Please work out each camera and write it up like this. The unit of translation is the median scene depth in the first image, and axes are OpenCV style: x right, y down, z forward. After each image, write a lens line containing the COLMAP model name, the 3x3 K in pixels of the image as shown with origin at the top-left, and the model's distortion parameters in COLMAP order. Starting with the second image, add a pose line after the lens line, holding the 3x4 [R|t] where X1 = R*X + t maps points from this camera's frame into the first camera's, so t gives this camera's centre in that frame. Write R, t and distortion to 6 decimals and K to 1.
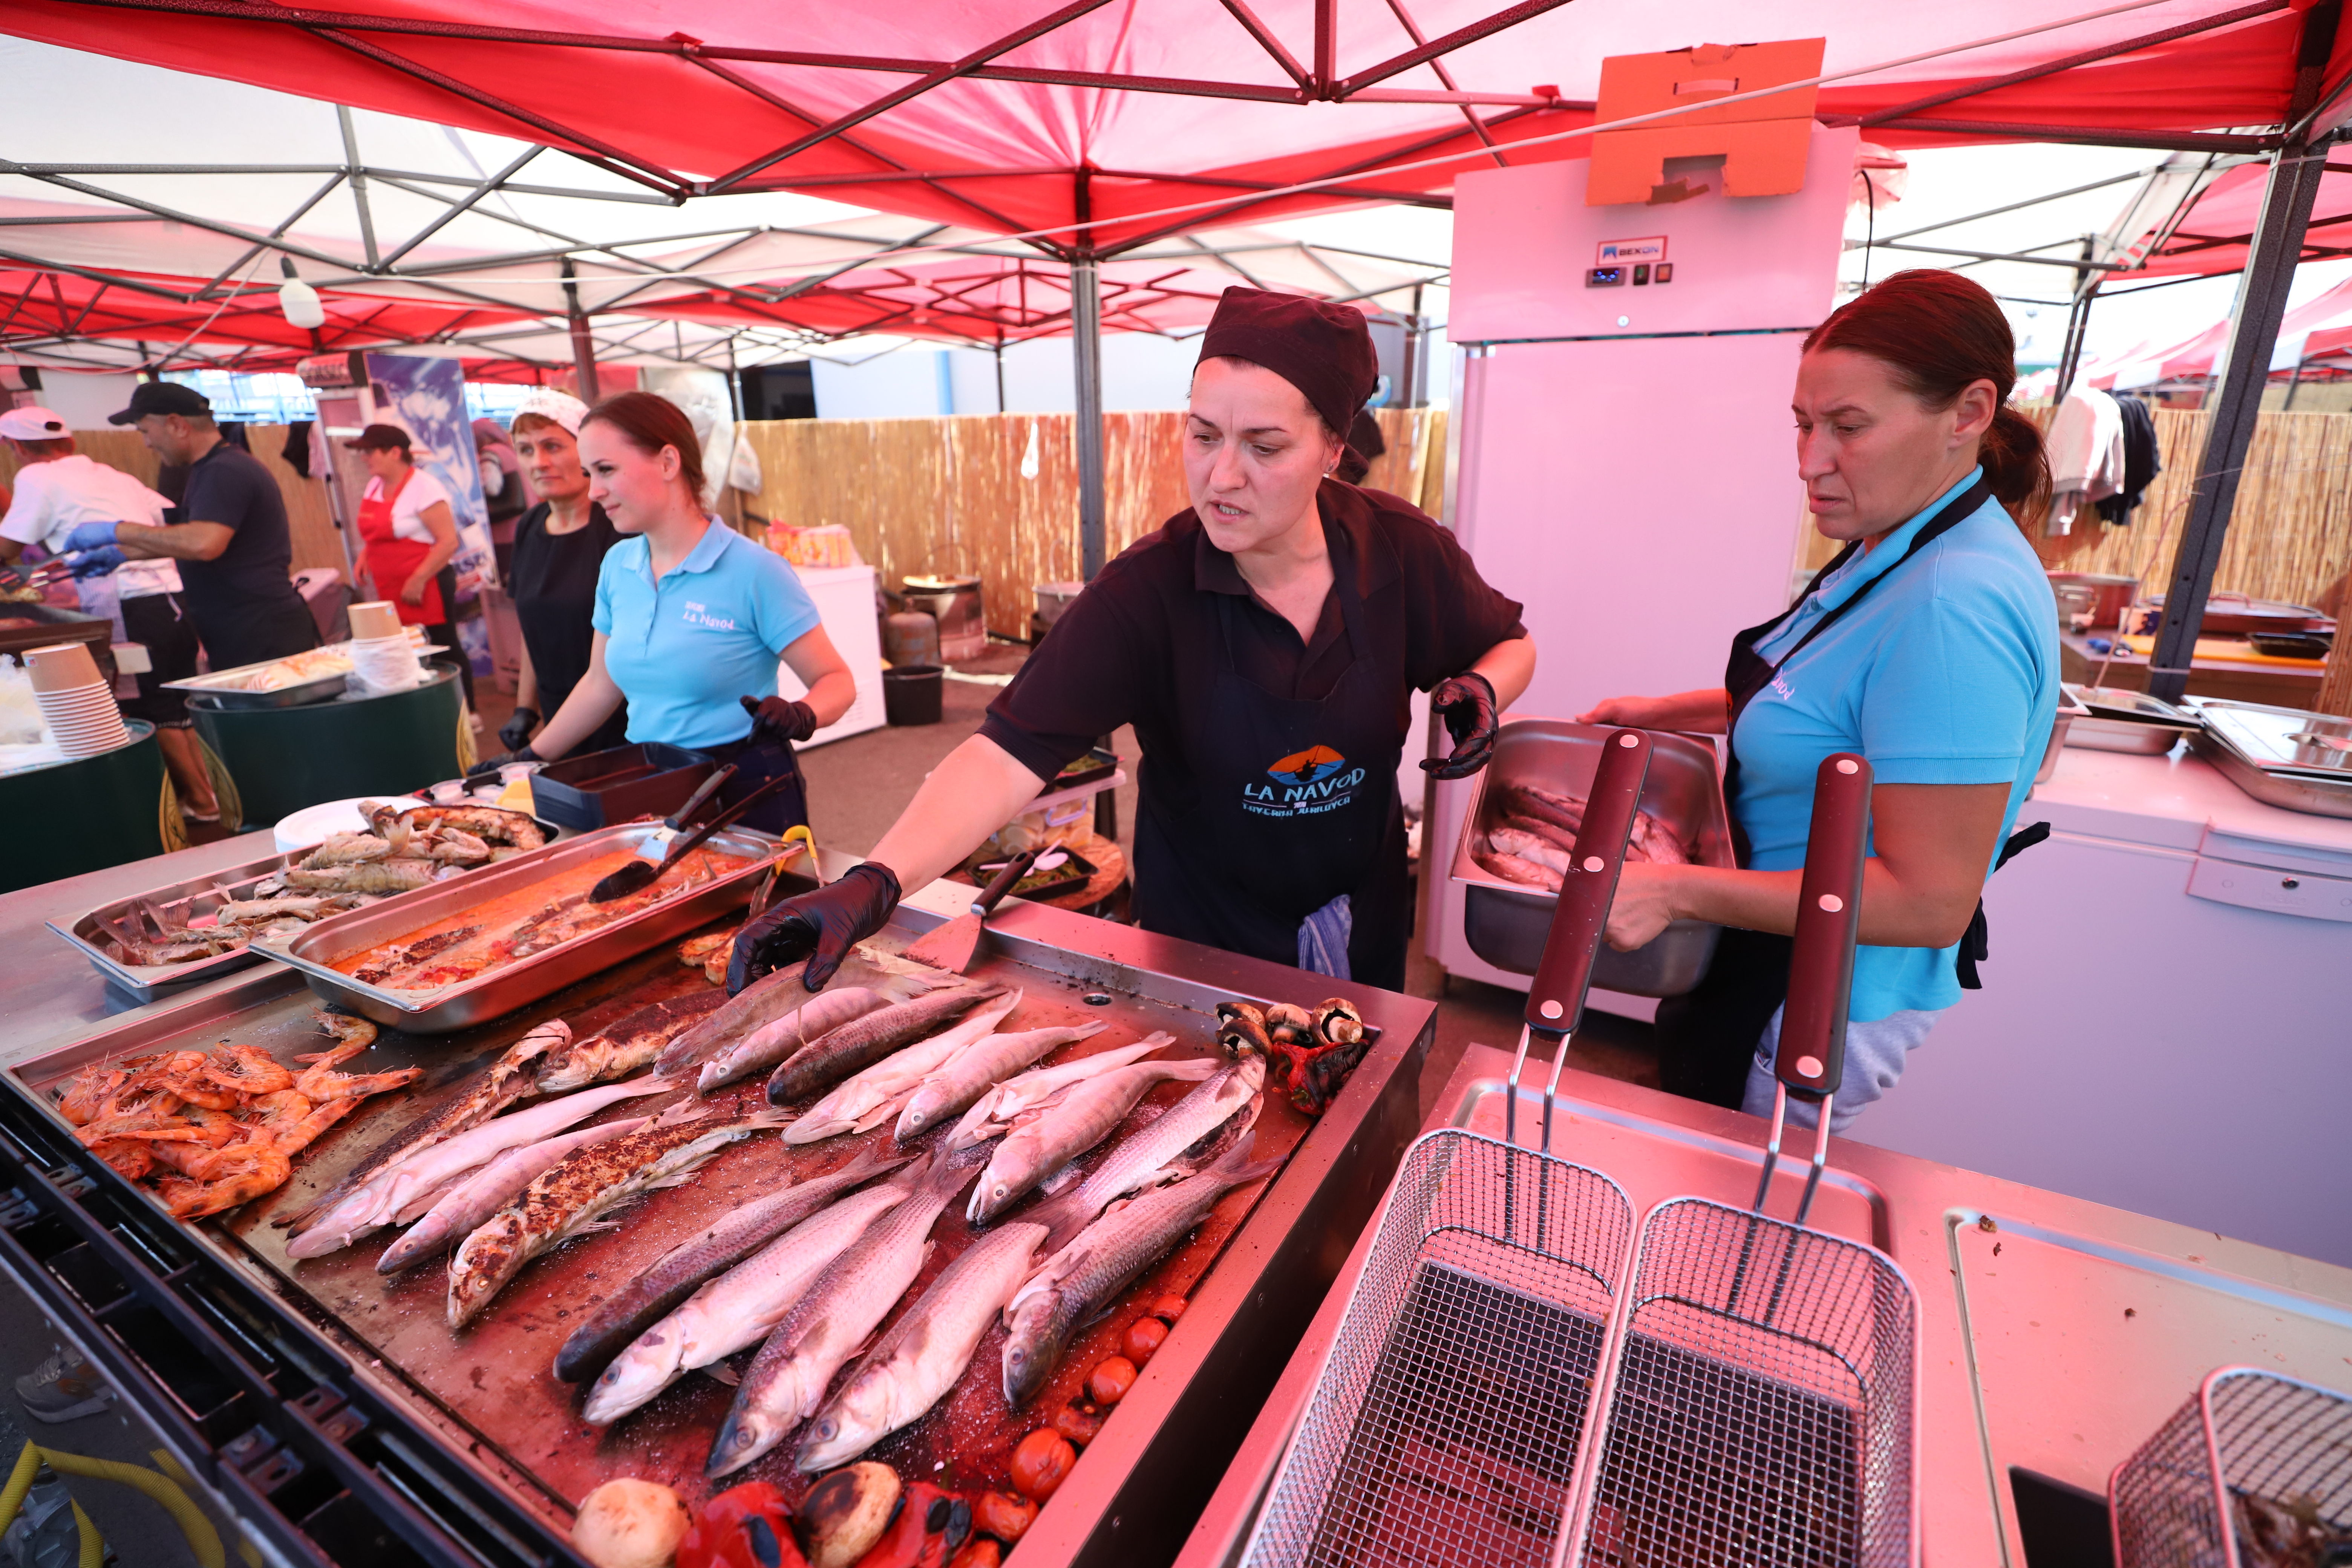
lens RADIAL K [[1088.5, 0, 1178.4], [0, 1088.5, 790.0], [0, 0, 1]] dist [-0.045355, 0.017521]
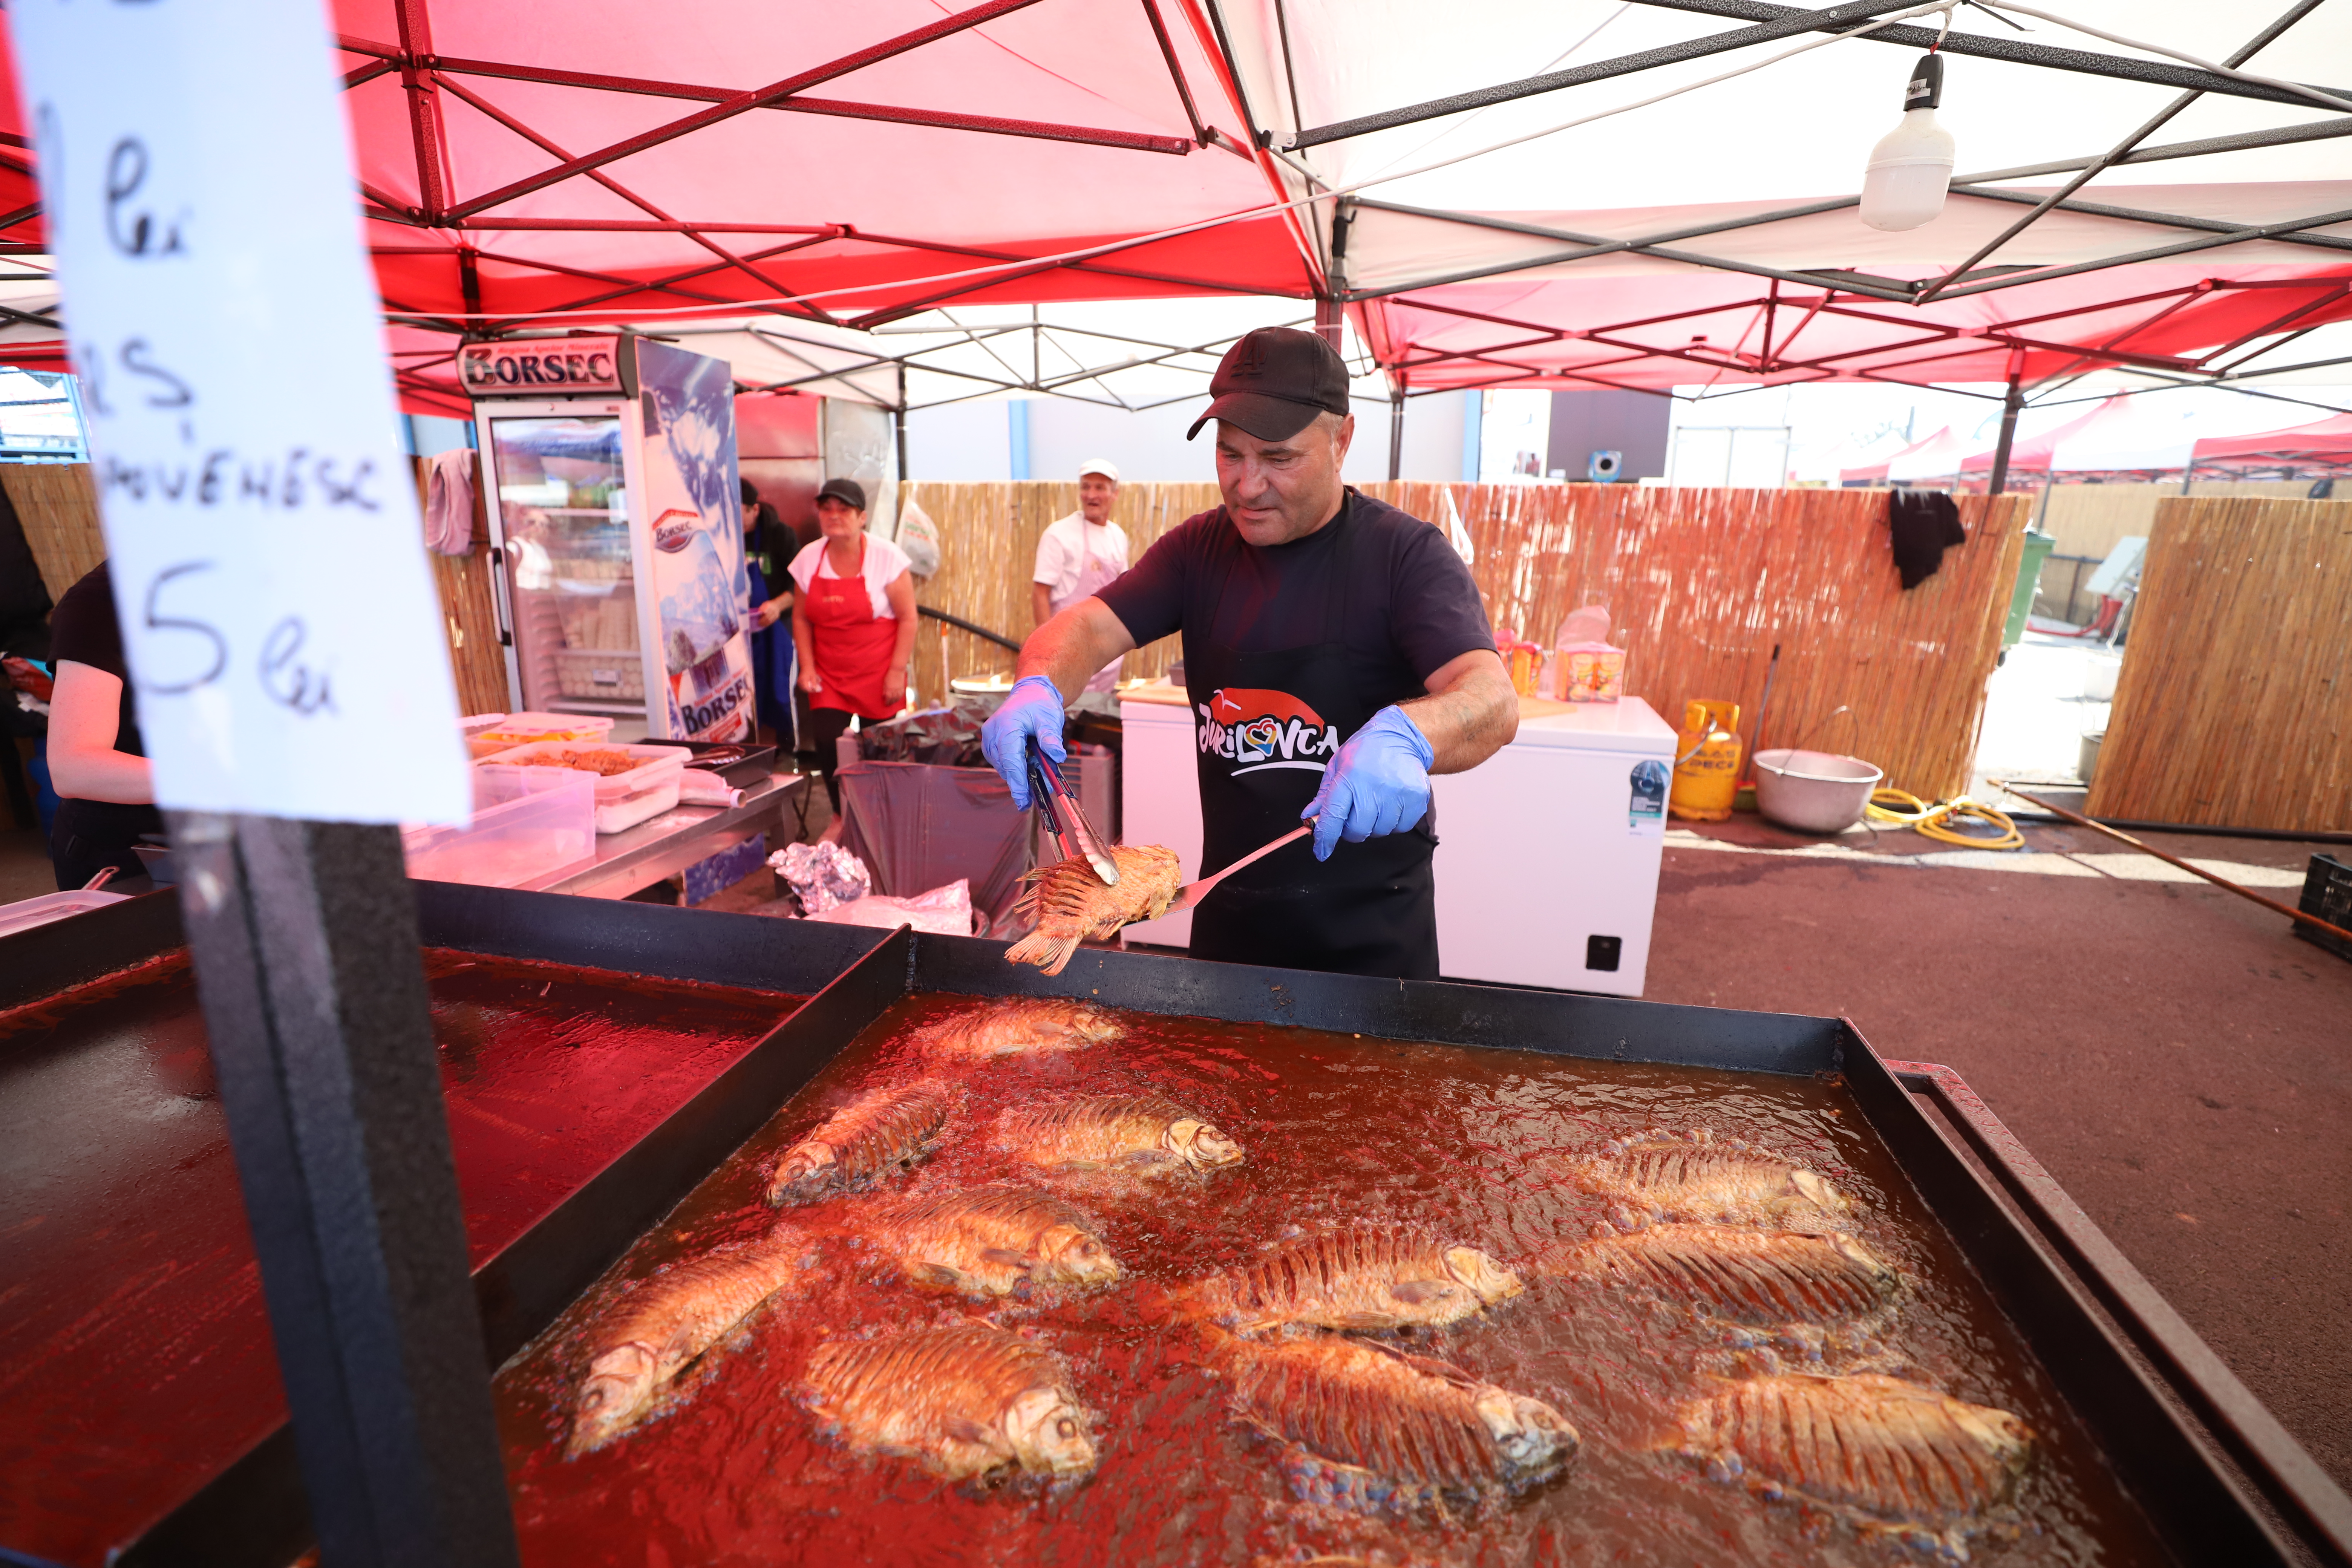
lens RADIAL K [[1088.5, 0, 1178.4], [0, 1088.5, 790.0], [0, 0, 1]] dist [-0.045355, 0.017521]
pose [[0.953259, -0.059053, 0.296328, -0.621872], [0.077921, 0.995589, -0.052261, -0.111783], [-0.291934, 0.072908, 0.953655, 0.360701]]
